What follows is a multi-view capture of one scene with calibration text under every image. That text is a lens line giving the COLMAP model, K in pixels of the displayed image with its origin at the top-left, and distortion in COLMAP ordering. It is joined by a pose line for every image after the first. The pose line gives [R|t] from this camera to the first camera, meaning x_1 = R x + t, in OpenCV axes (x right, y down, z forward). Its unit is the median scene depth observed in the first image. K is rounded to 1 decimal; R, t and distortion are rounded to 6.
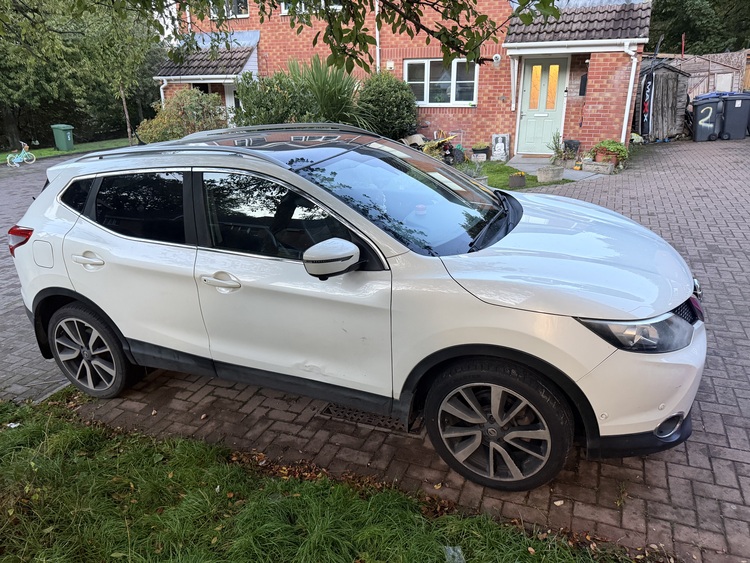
lens RADIAL K [[538.6, 0, 380.8], [0, 538.6, 279.9], [0, 0, 1]] dist [0.026311, -0.053970]
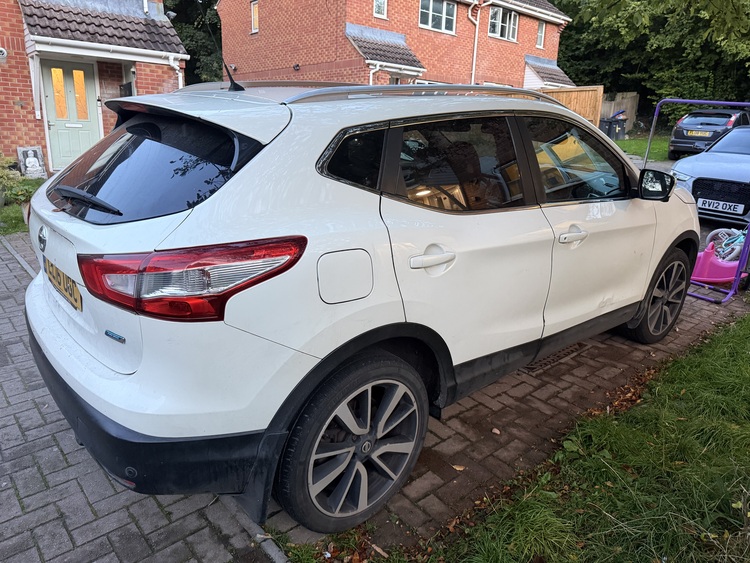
lens RADIAL K [[538.6, 0, 380.8], [0, 538.6, 279.9], [0, 0, 1]] dist [0.026311, -0.053970]
pose [[0.424829, -0.203167, 0.882181, -0.363962], [0.256039, 0.961668, 0.098174, -0.029004], [-0.868311, 0.184166, 0.460563, 0.254348]]
